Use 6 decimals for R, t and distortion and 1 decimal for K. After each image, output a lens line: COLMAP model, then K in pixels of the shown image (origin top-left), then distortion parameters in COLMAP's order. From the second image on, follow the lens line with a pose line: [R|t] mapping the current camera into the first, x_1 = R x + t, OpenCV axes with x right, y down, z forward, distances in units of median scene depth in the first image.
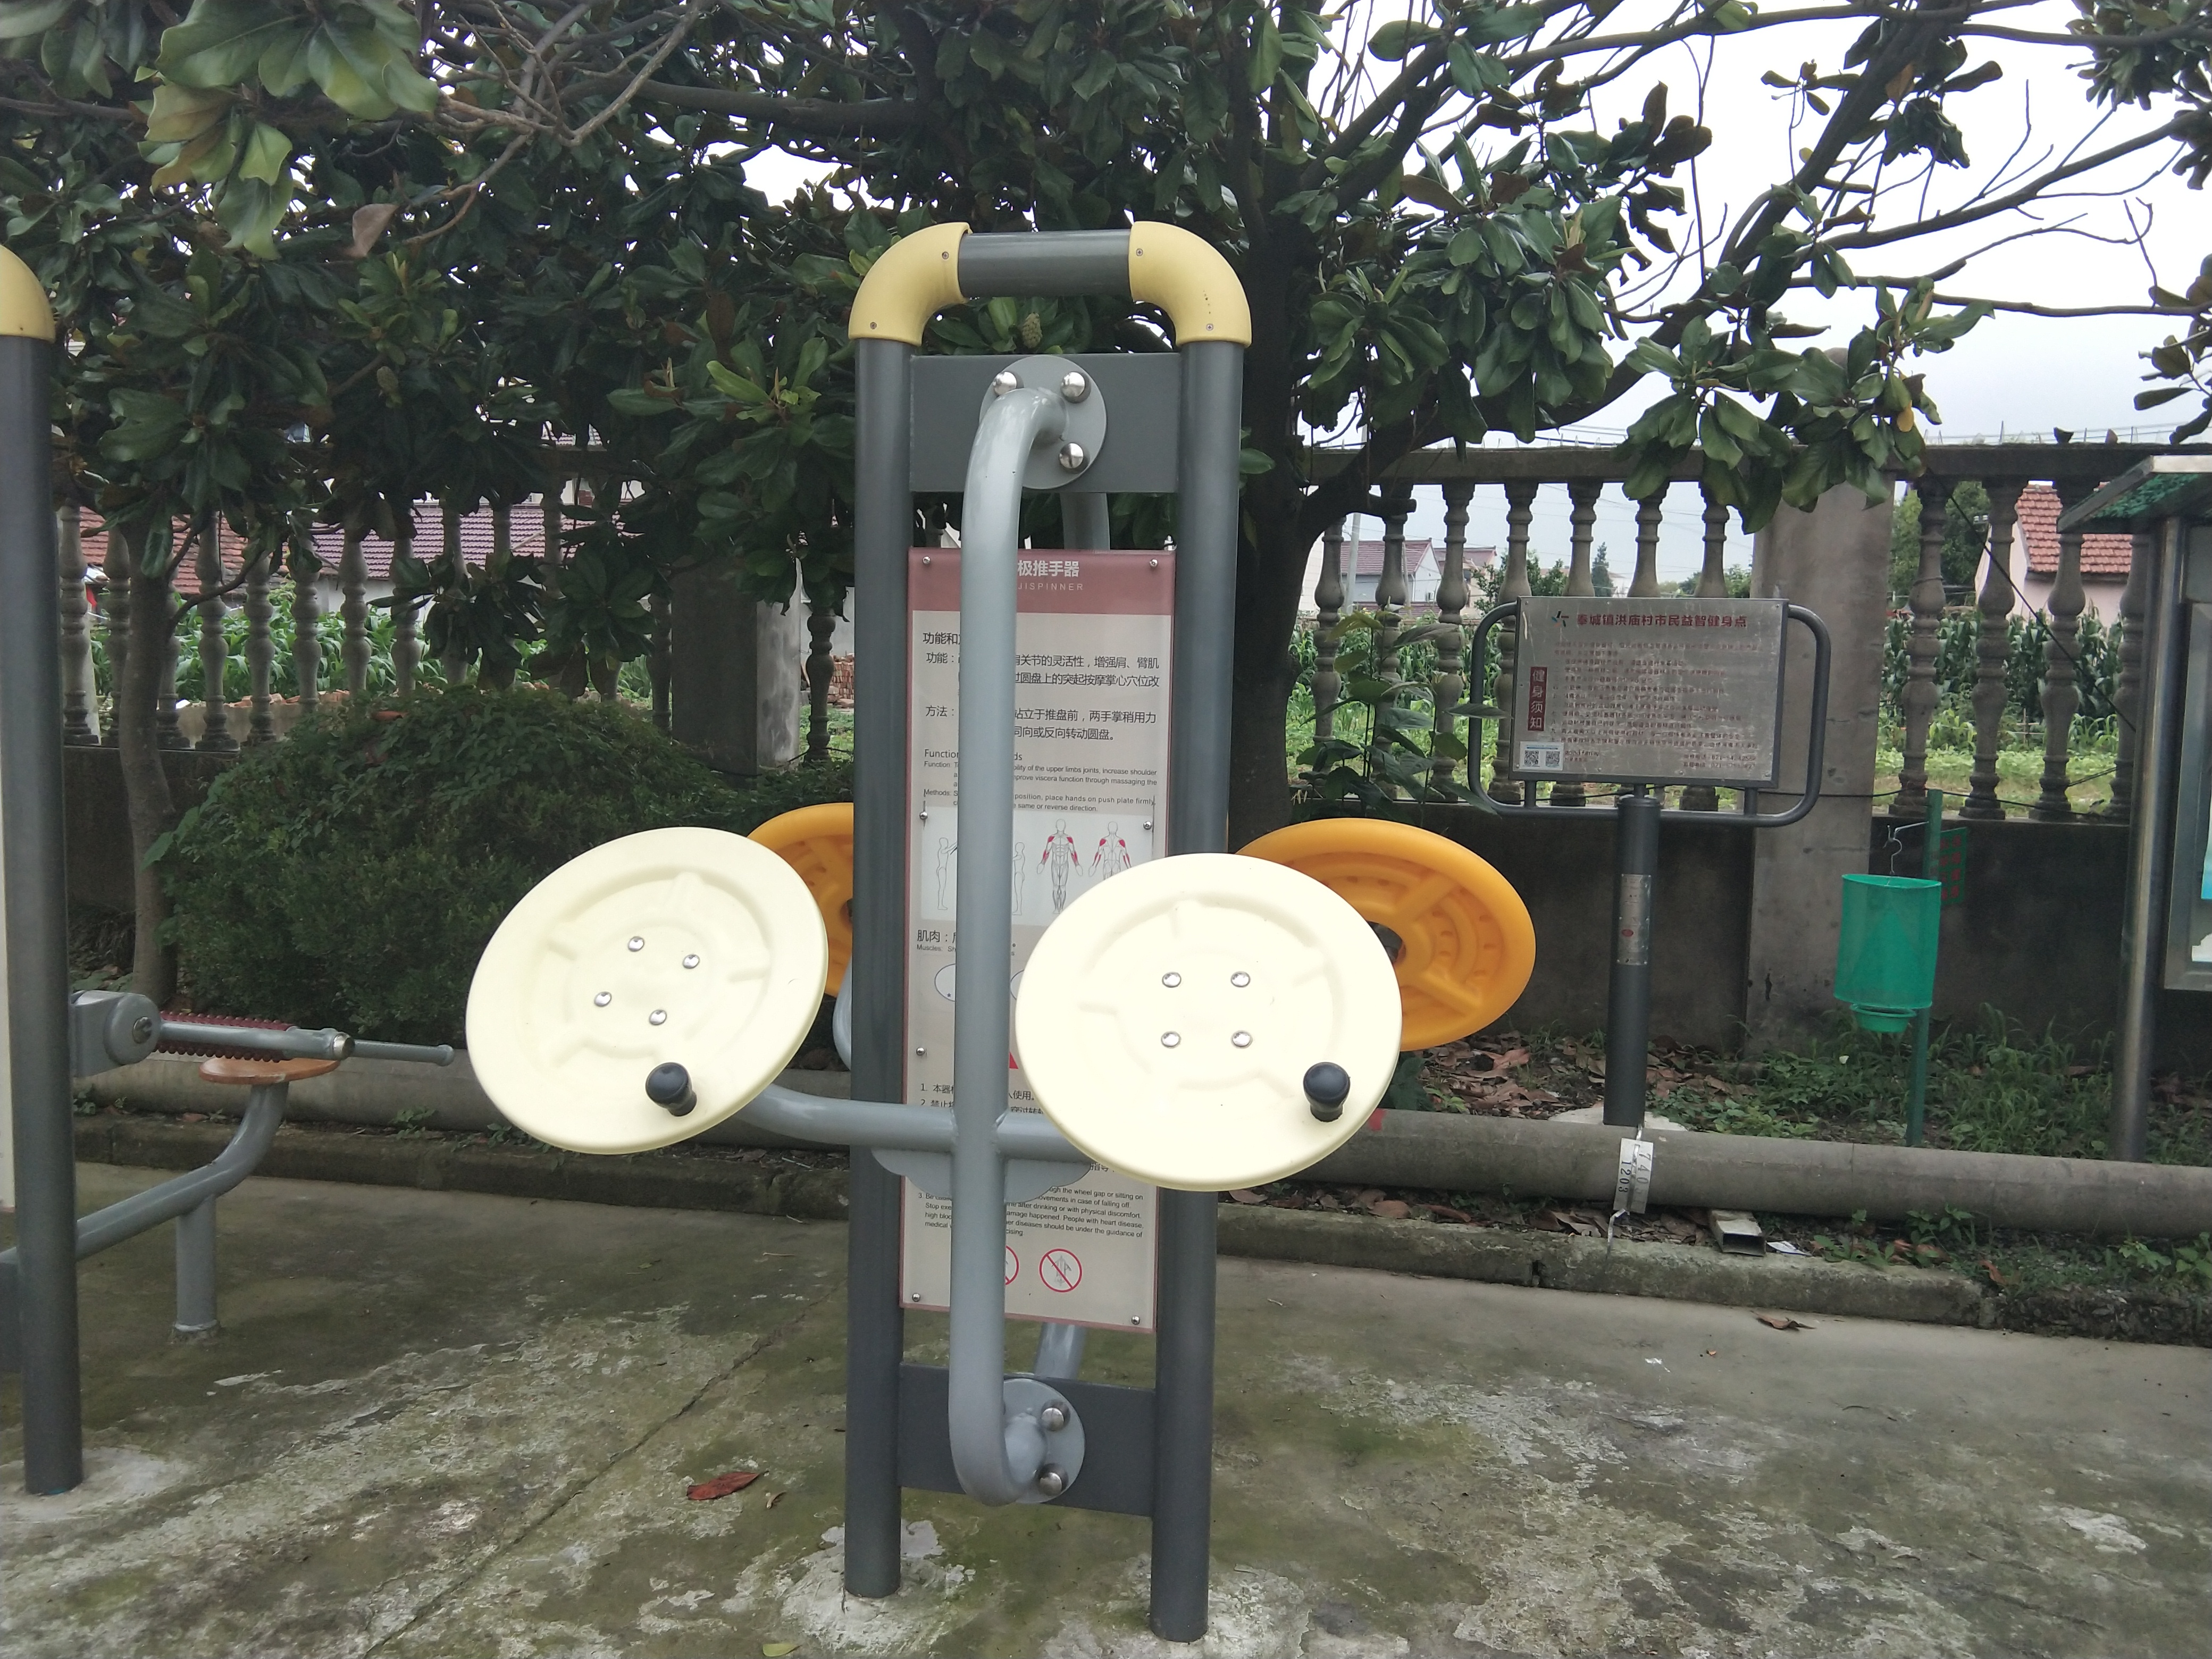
lens RADIAL K [[1753.8, 0, 1095.0], [0, 1753.8, 826.5], [0, 0, 1]] dist [0.092079, -0.128461]
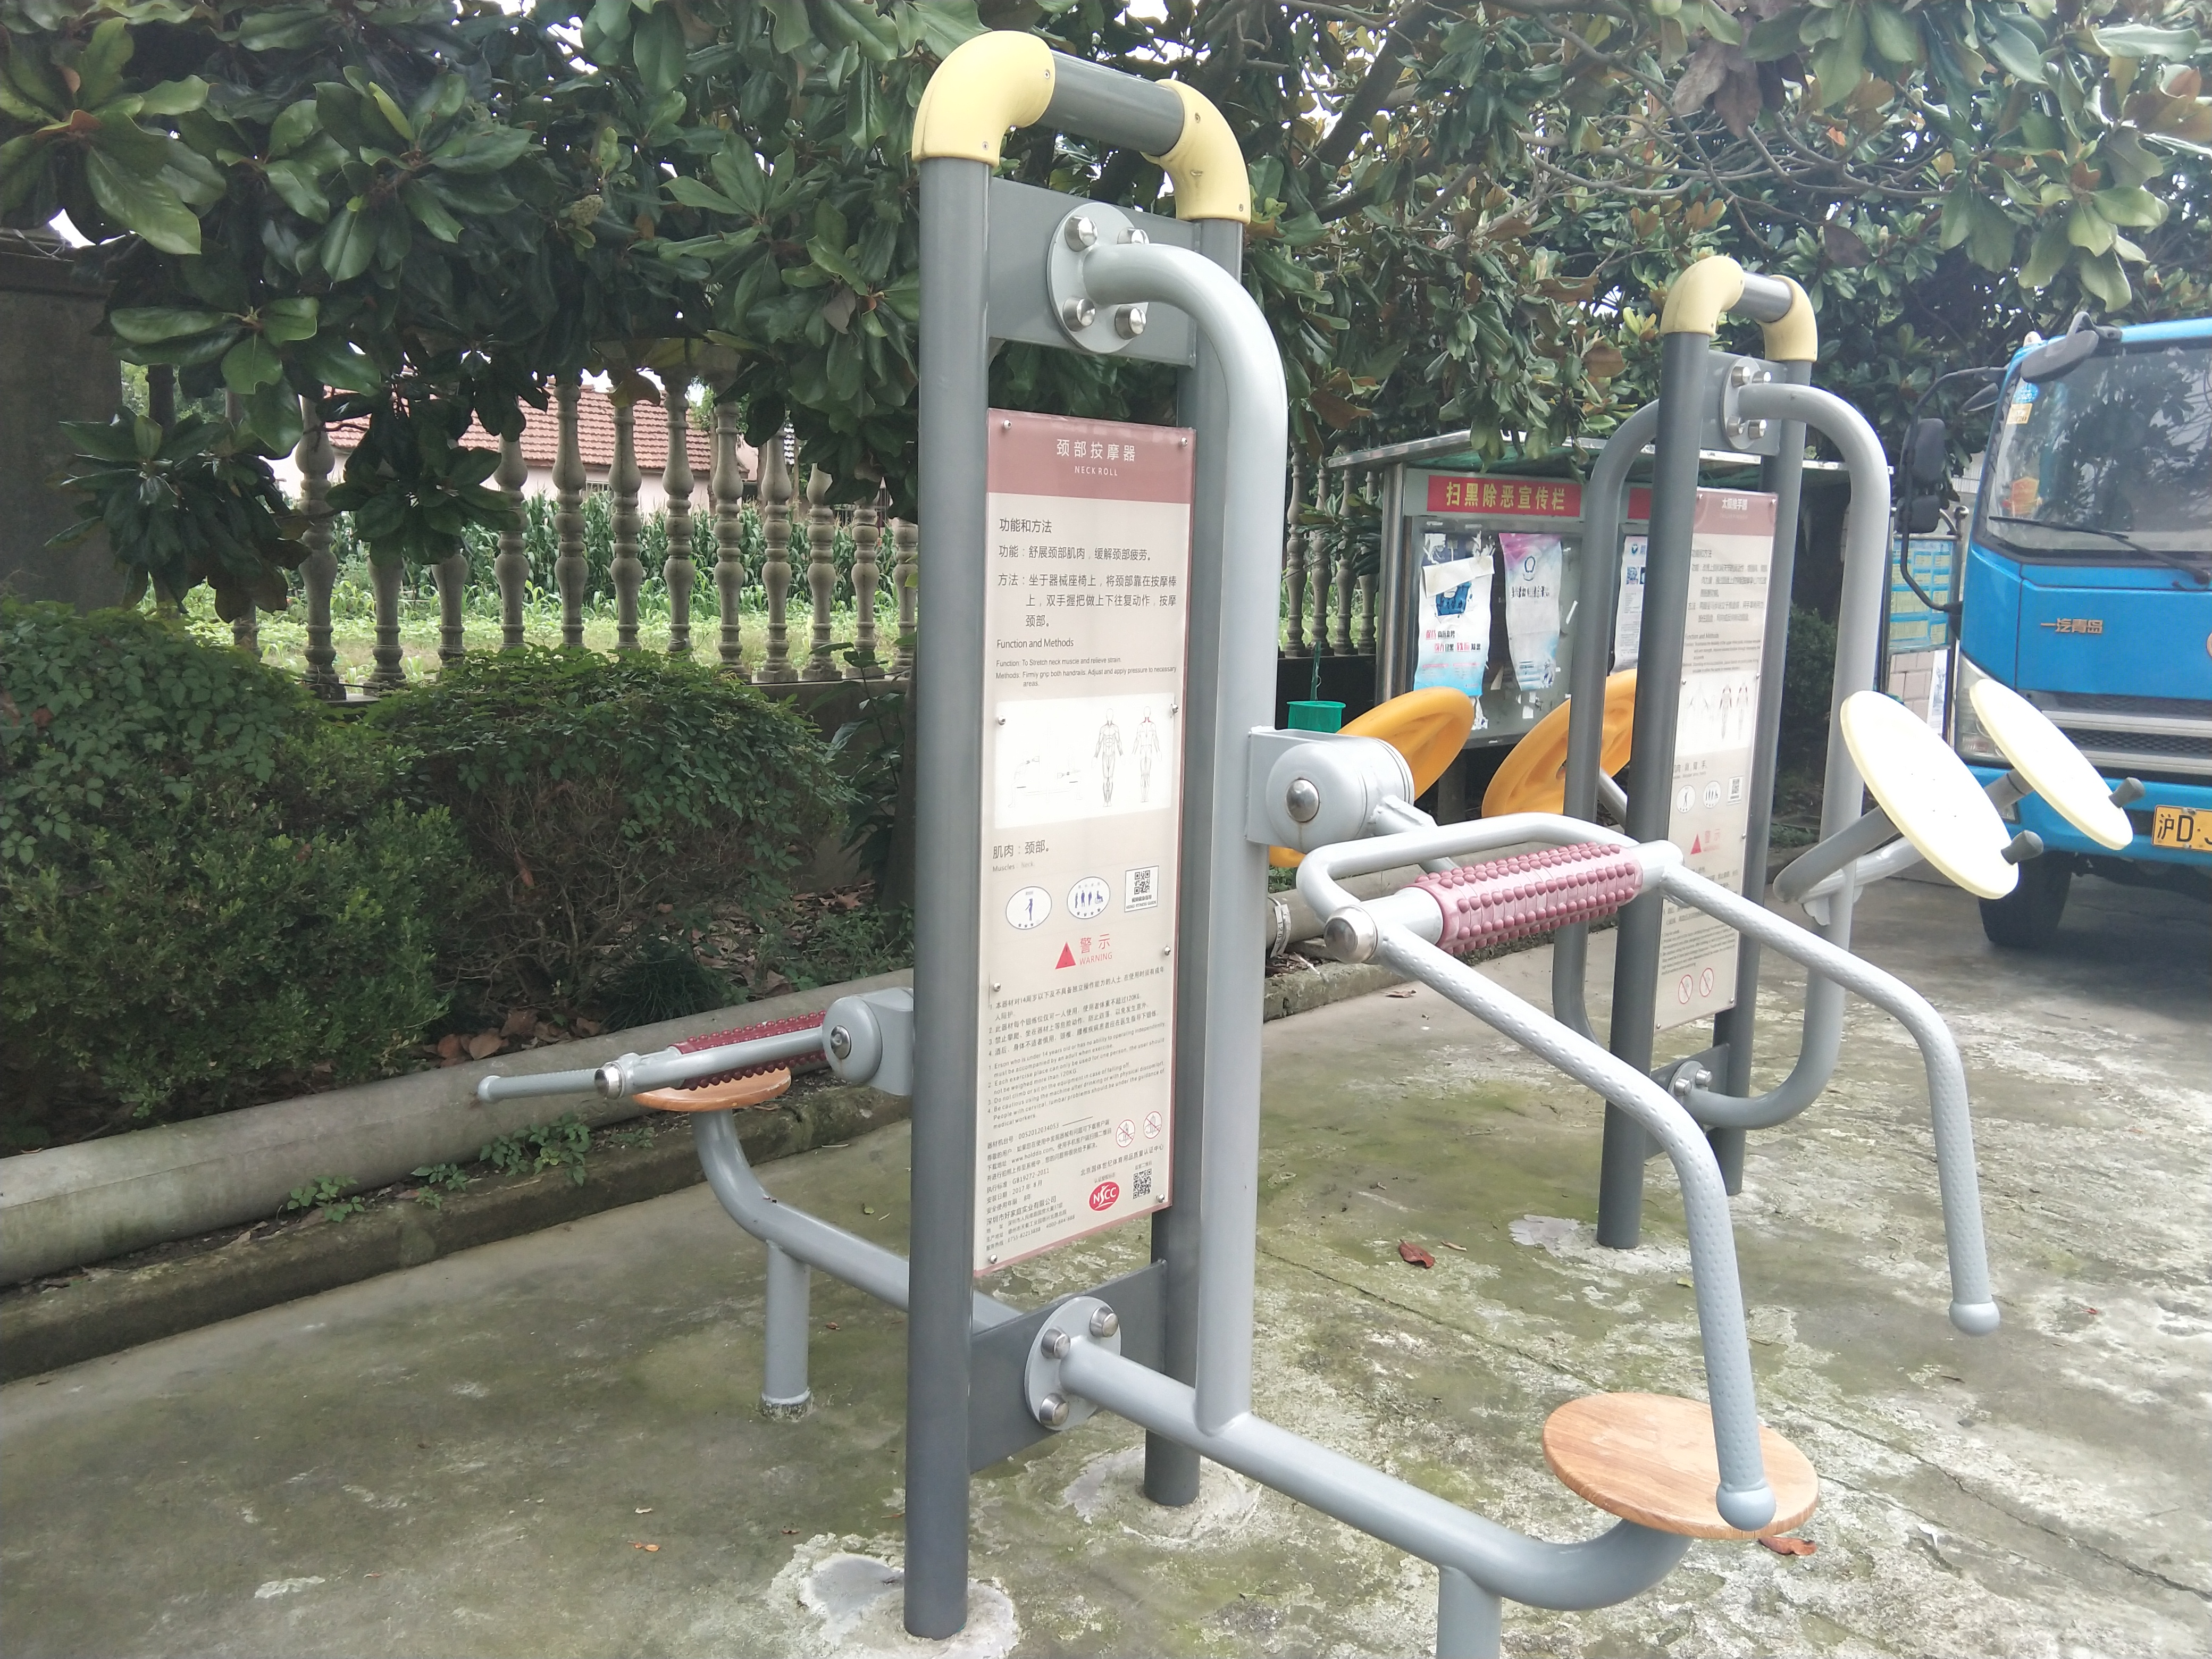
lens RADIAL K [[1753.8, 0, 1095.0], [0, 1753.8, 826.5], [0, 0, 1]] dist [0.092079, -0.128461]
pose [[0.538294, -0.138468, 0.831304, -1.230082], [0.078167, 0.990361, 0.114347, -0.067449], [-0.839124, 0.003428, 0.543929, 0.509648]]
